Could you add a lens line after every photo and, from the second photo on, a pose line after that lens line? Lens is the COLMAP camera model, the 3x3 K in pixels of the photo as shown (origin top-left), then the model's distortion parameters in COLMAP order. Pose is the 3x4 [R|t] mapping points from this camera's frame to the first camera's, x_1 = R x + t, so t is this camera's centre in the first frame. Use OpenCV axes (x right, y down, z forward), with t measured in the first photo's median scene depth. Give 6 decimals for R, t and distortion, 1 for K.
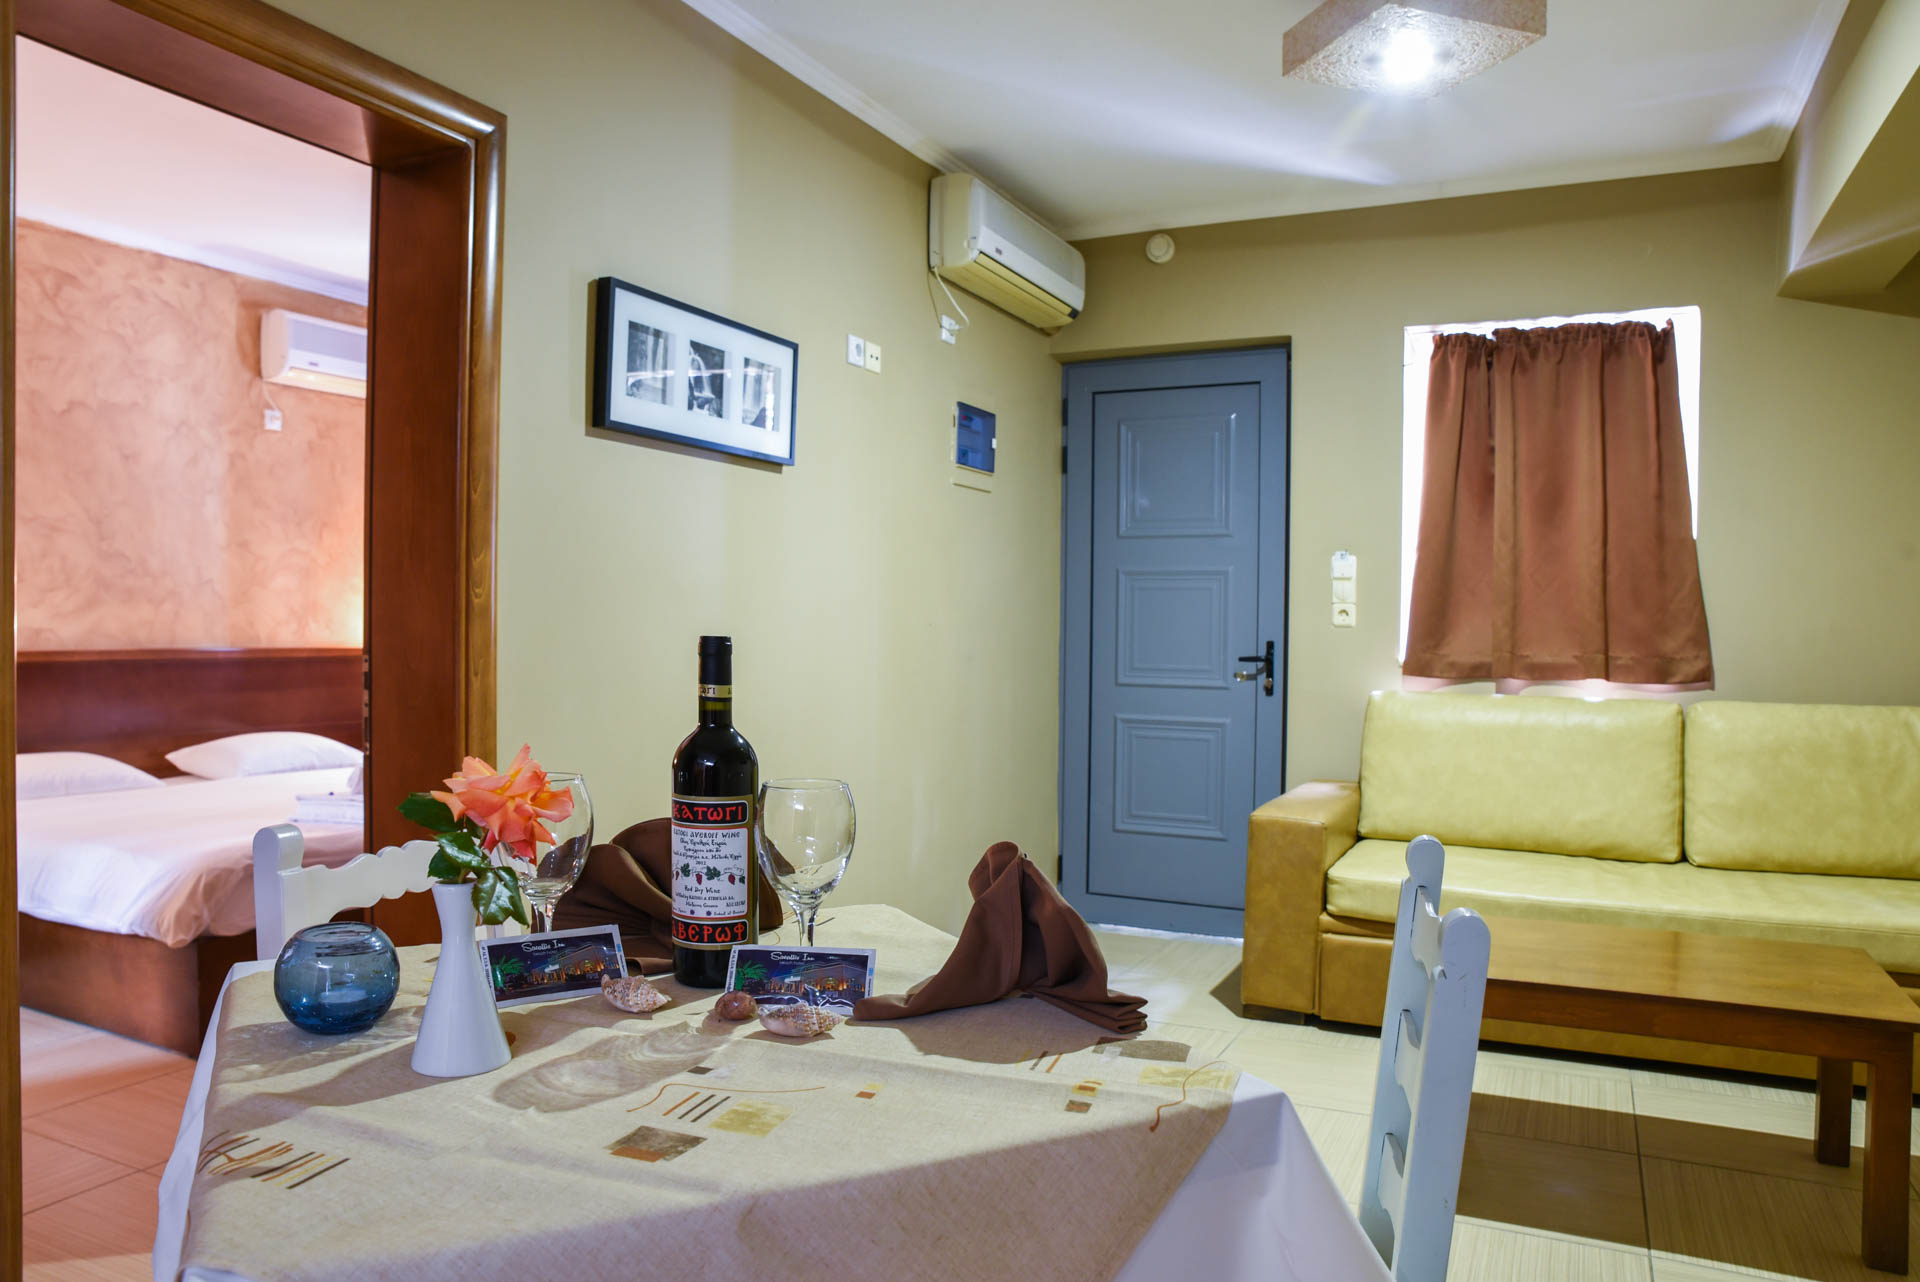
lens RADIAL K [[1318.0, 0, 960.0], [0, 1318.0, 641.0], [0, 0, 1]] dist [-0.134924, 0.099318]
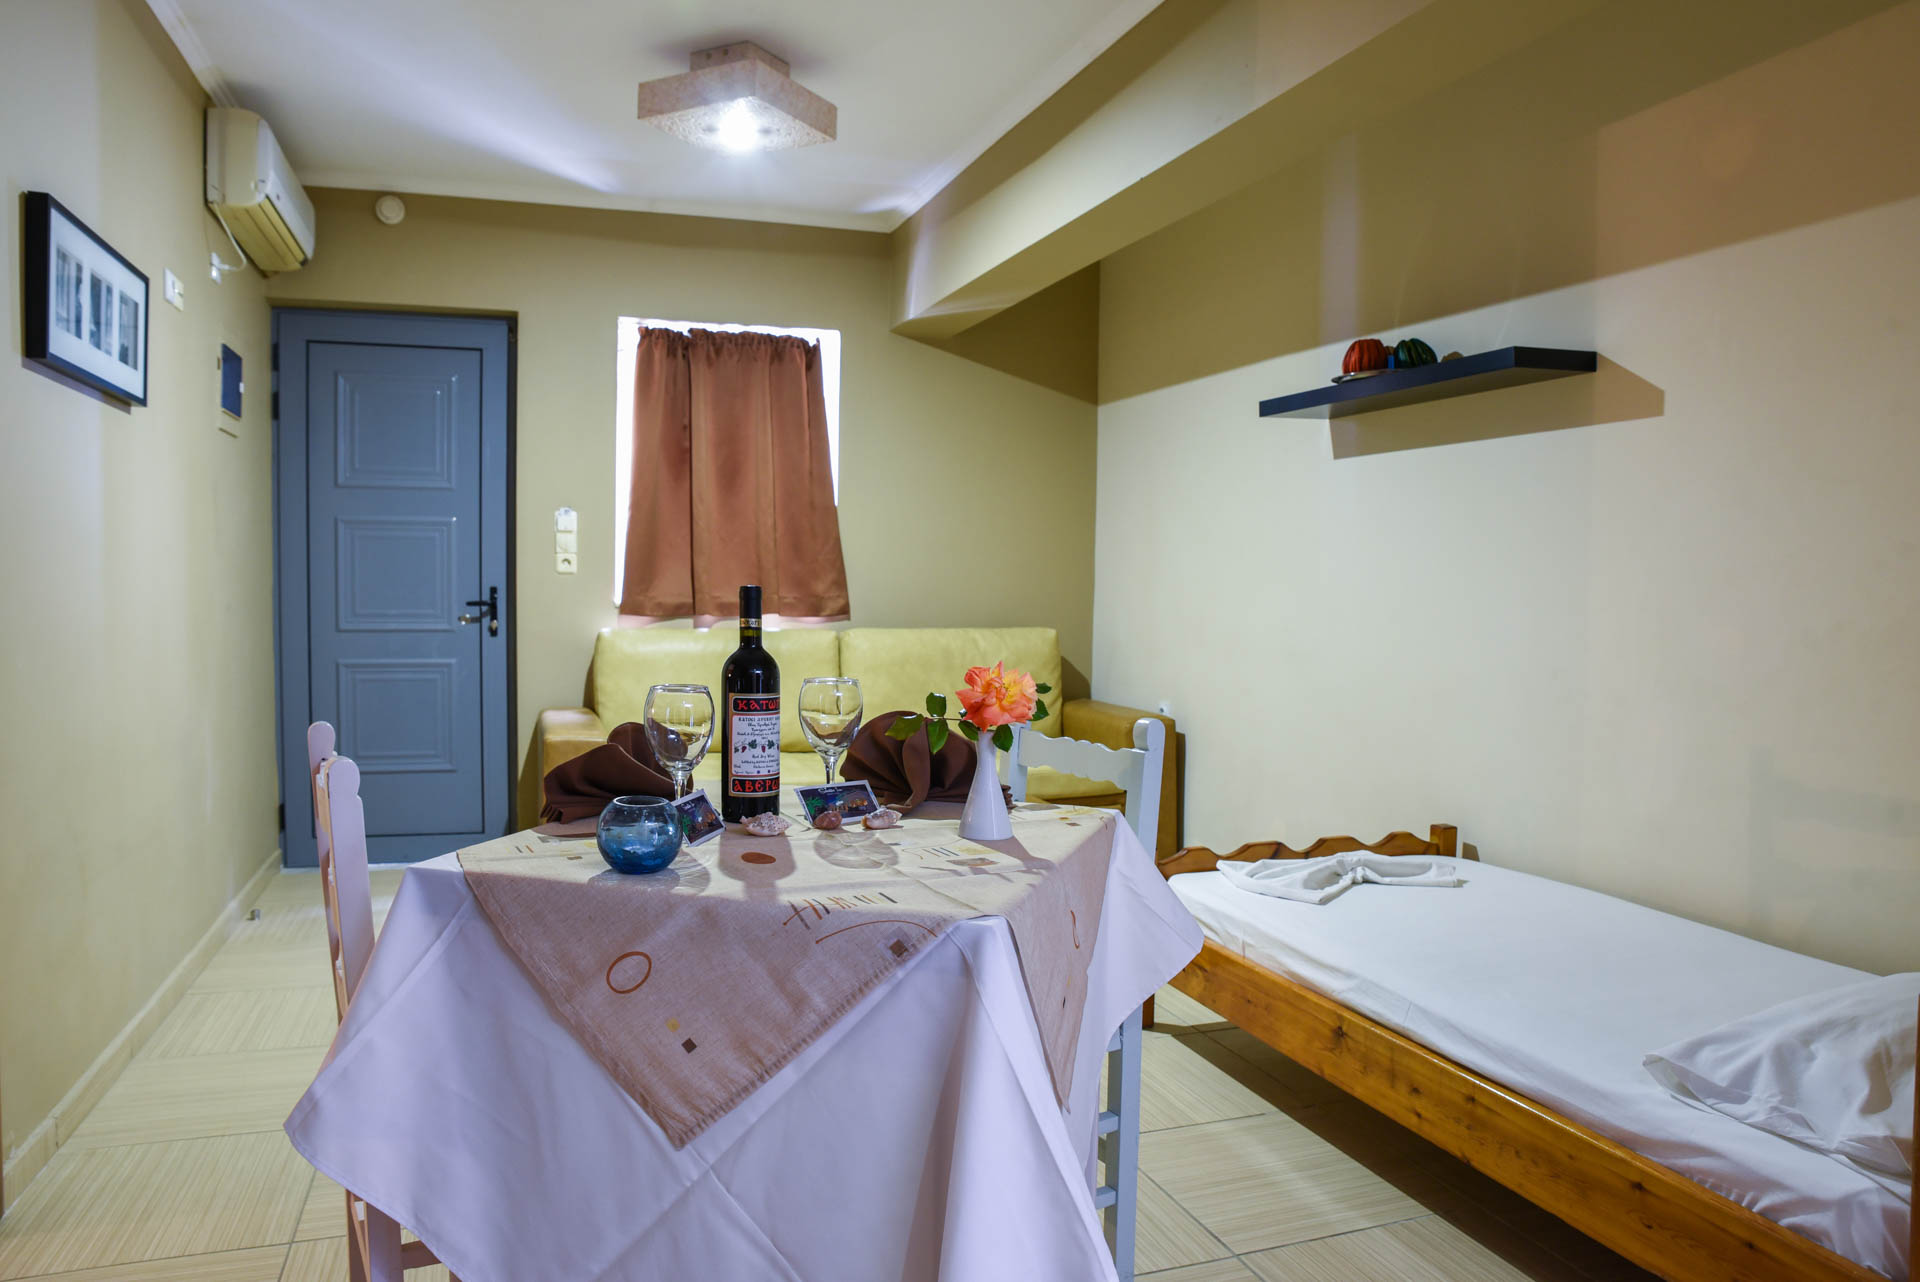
lens RADIAL K [[1318.0, 0, 960.0], [0, 1318.0, 641.0], [0, 0, 1]] dist [-0.134924, 0.099318]
pose [[0.703867, -0.035673, 0.709436, -0.289780], [0.004939, 0.998960, 0.045331, -0.002090], [-0.710315, -0.028403, 0.703311, -0.055600]]
